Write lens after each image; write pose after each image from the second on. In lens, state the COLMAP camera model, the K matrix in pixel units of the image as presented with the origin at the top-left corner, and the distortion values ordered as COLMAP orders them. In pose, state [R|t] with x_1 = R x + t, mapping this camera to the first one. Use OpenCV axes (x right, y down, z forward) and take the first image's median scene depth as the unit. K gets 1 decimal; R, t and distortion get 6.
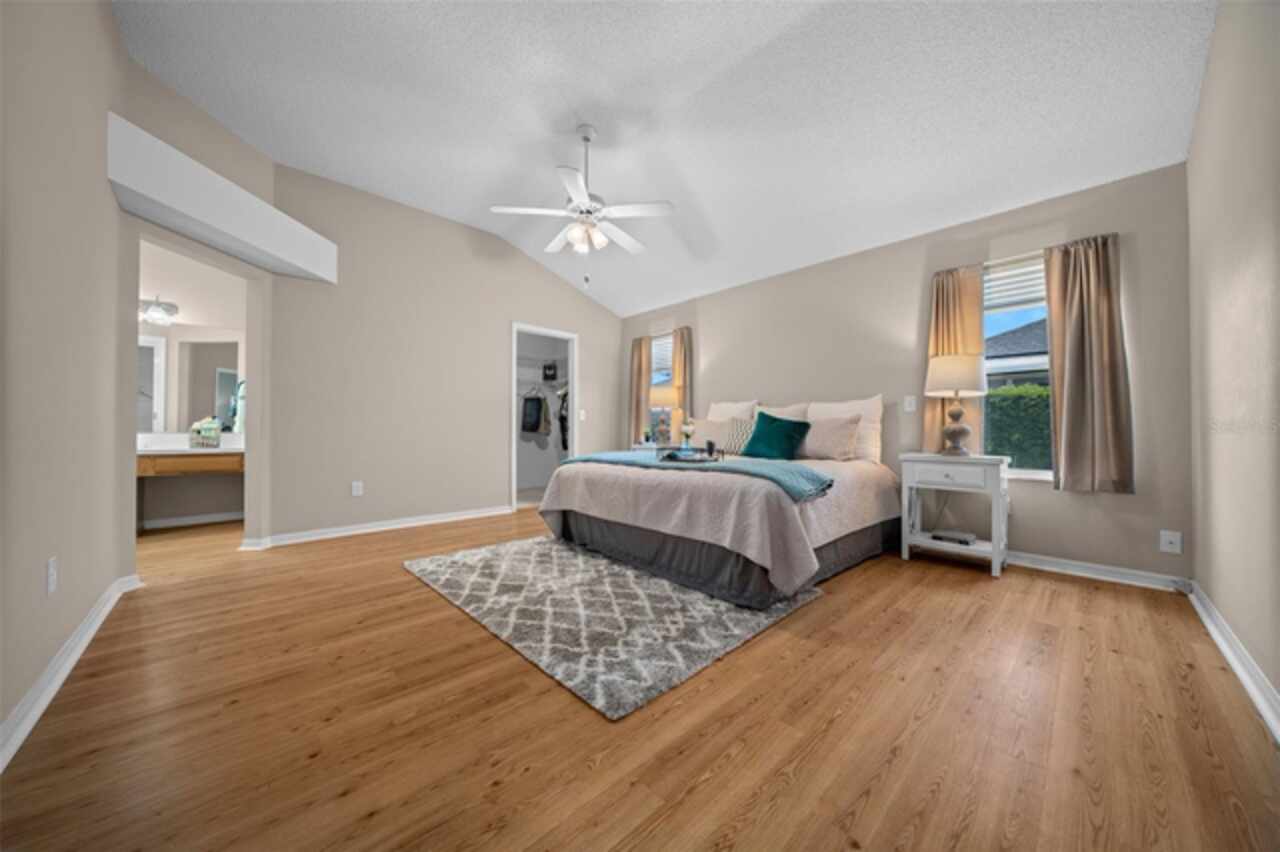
lens RADIAL K [[440.3, 0, 643.5], [0, 440.3, 424.9], [0, 0, 1]] dist [-0.003129, -0.000120]
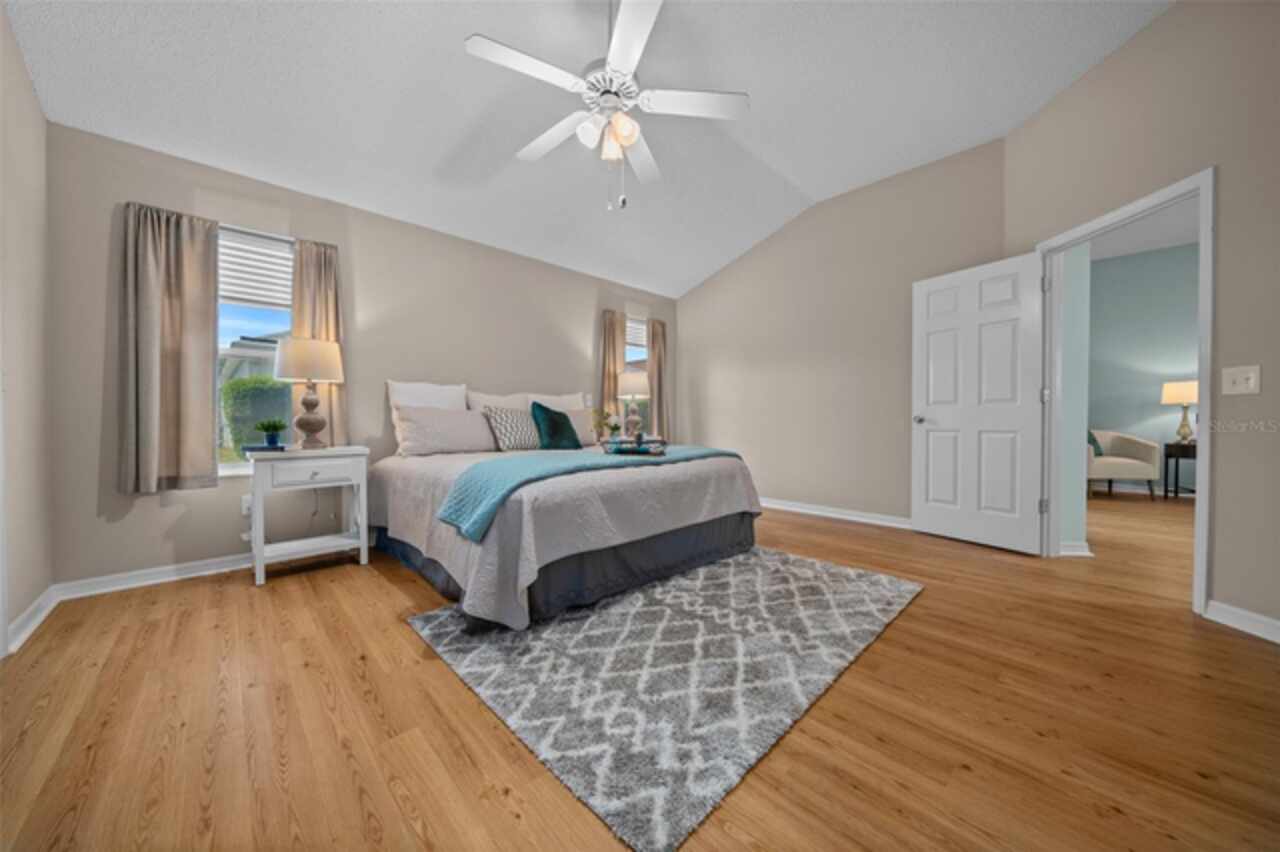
lens RADIAL K [[430.8, 0, 641.6], [0, 430.8, 414.7], [0, 0, 1]] dist [-0.000567, 0.000032]
pose [[0.001563, -0.001920, 0.999997, -0.765988], [-0.022790, 0.999738, 0.001955, -0.007109], [-0.999739, -0.022793, 0.001519, 0.903653]]
